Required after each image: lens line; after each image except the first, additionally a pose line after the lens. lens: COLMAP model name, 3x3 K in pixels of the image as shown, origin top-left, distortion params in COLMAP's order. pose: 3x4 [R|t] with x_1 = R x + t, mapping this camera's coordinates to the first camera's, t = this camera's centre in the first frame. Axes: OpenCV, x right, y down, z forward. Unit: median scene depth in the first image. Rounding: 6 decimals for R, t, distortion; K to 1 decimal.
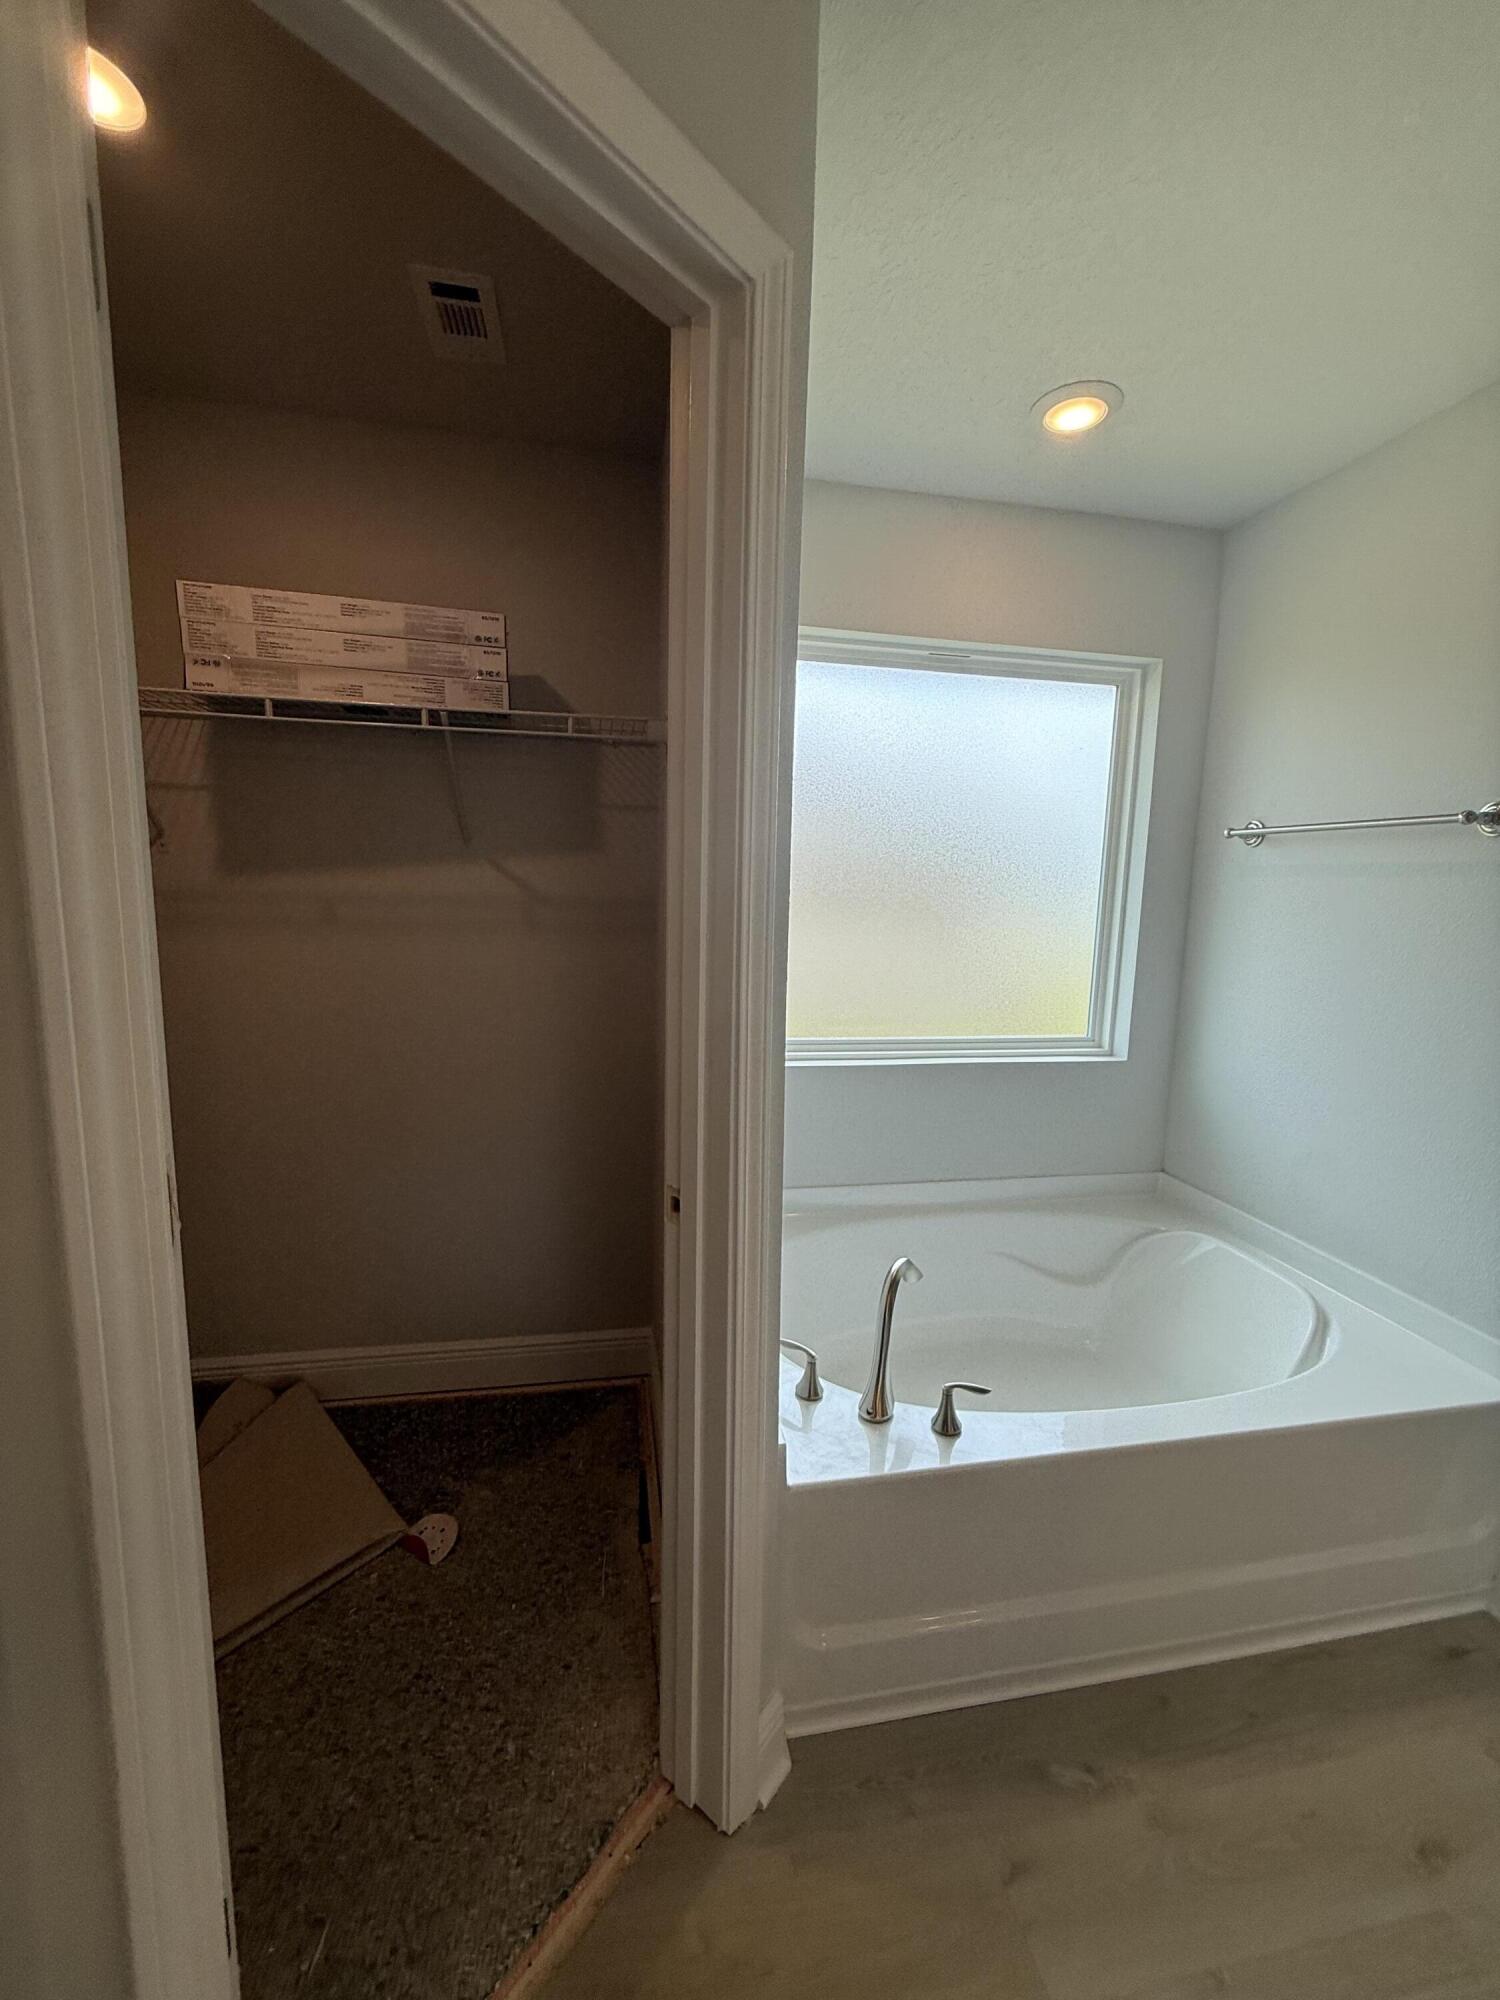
lens RADIAL K [[795.4, 0, 760.3], [0, 795.4, 999.3], [0, 0, 1]] dist [0.000545, 0.000020]
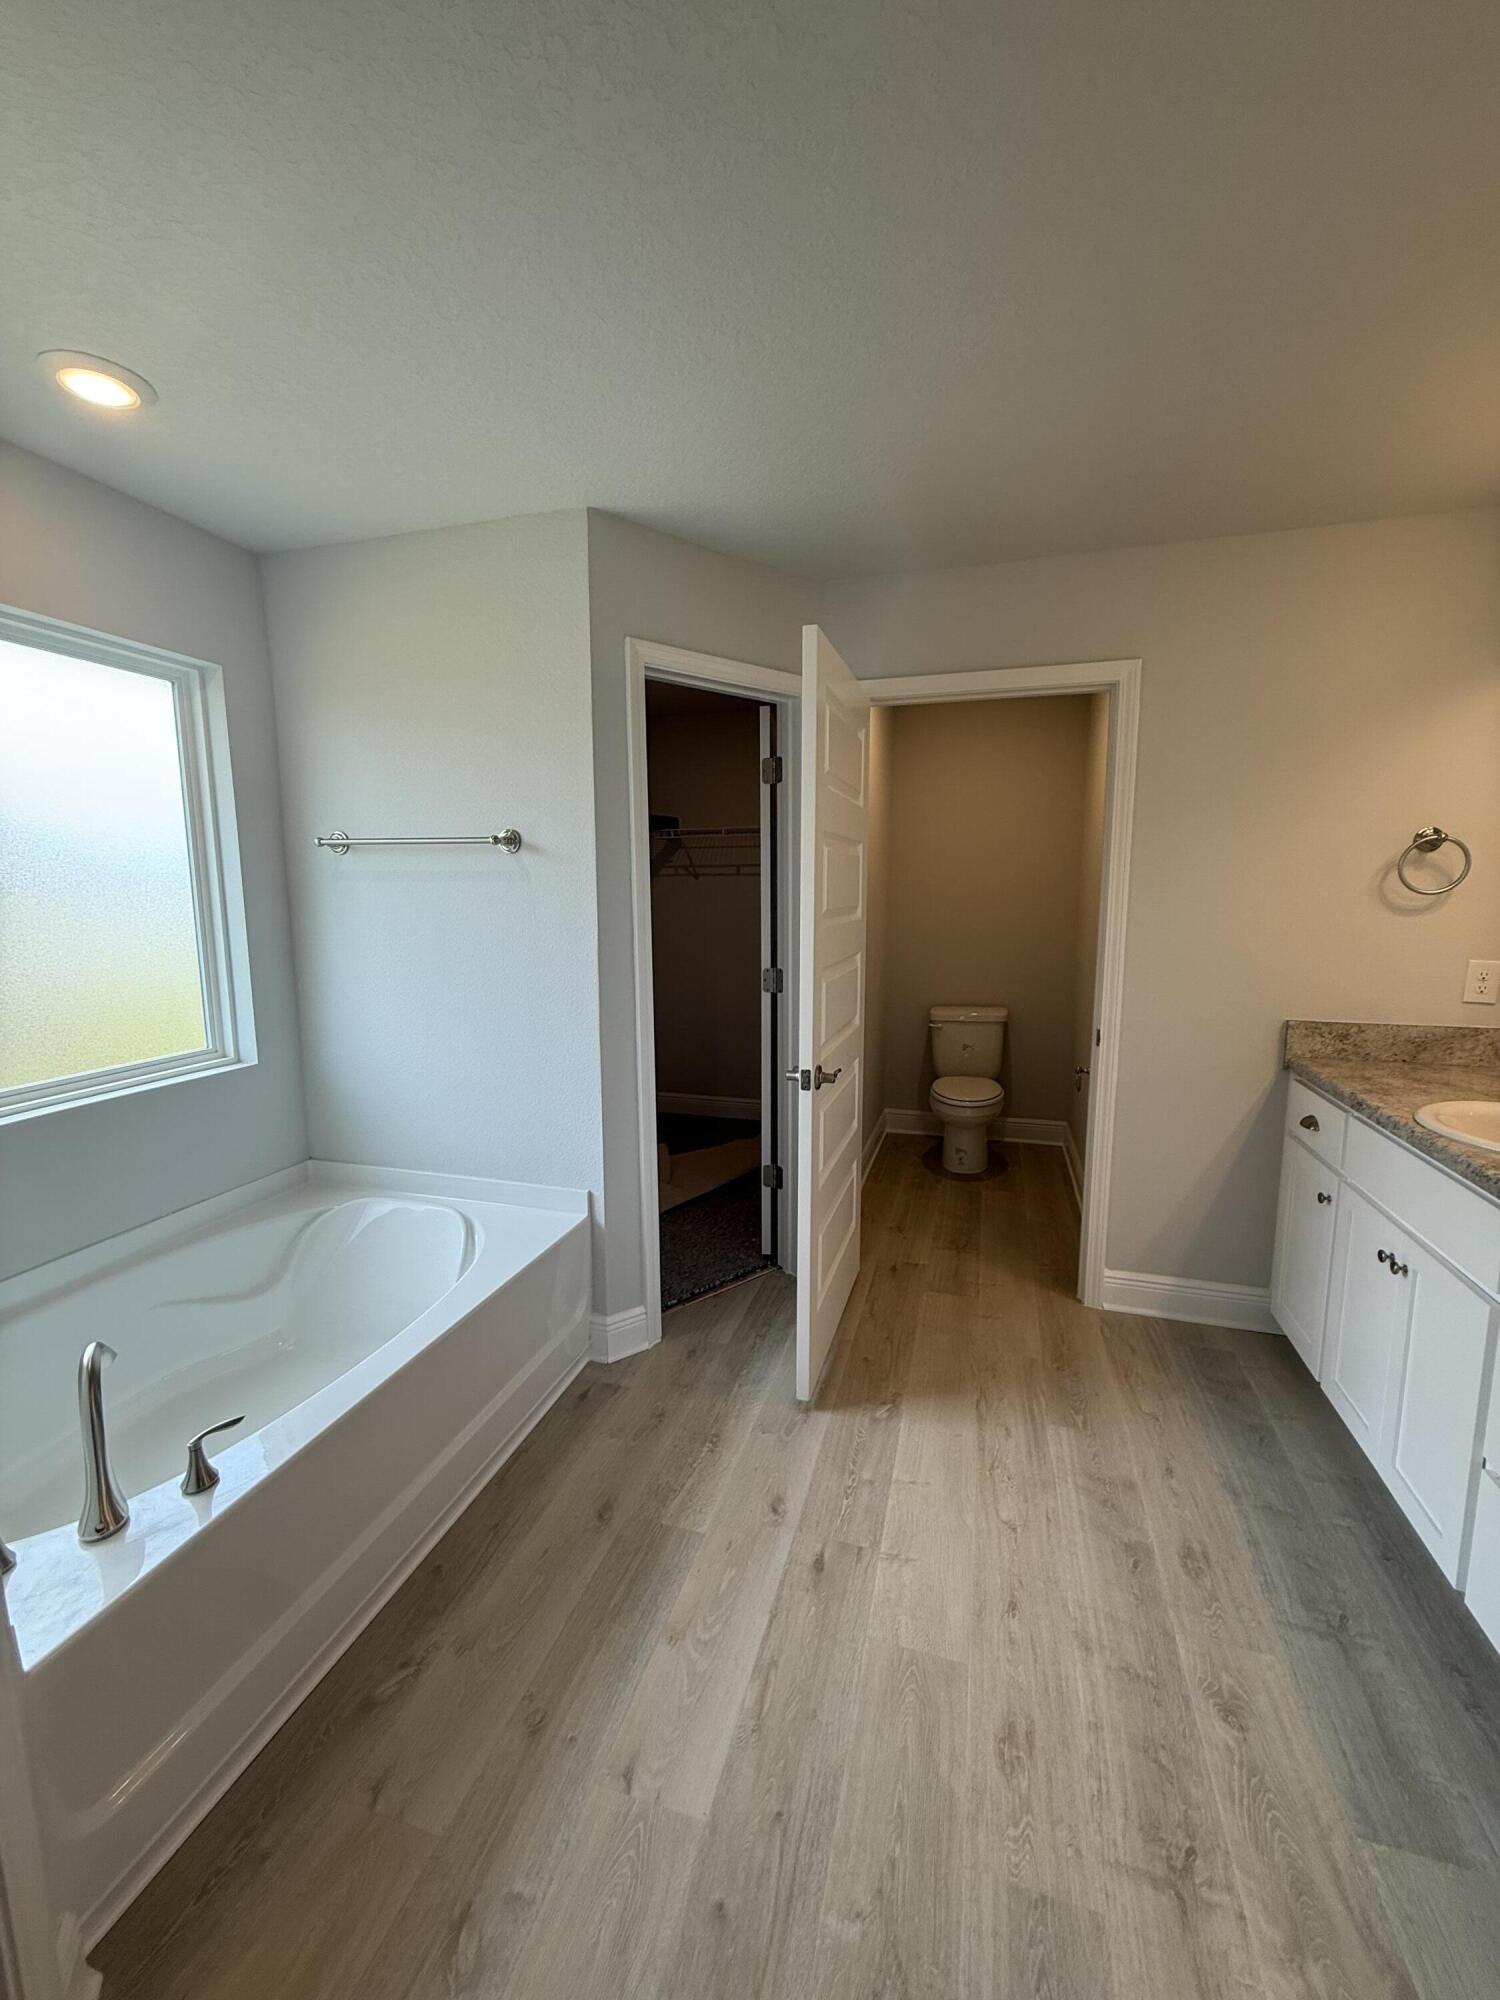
lens RADIAL K [[795.4, 0, 753.2], [0, 795.4, 995.1], [0, 0, 1]] dist [0.000545, 0.000020]
pose [[0.460101, -0.145190, 0.875915, -0.155831], [0.134137, 0.986582, 0.093074, -0.023663], [-0.877676, 0.074669, 0.473403, -0.046795]]
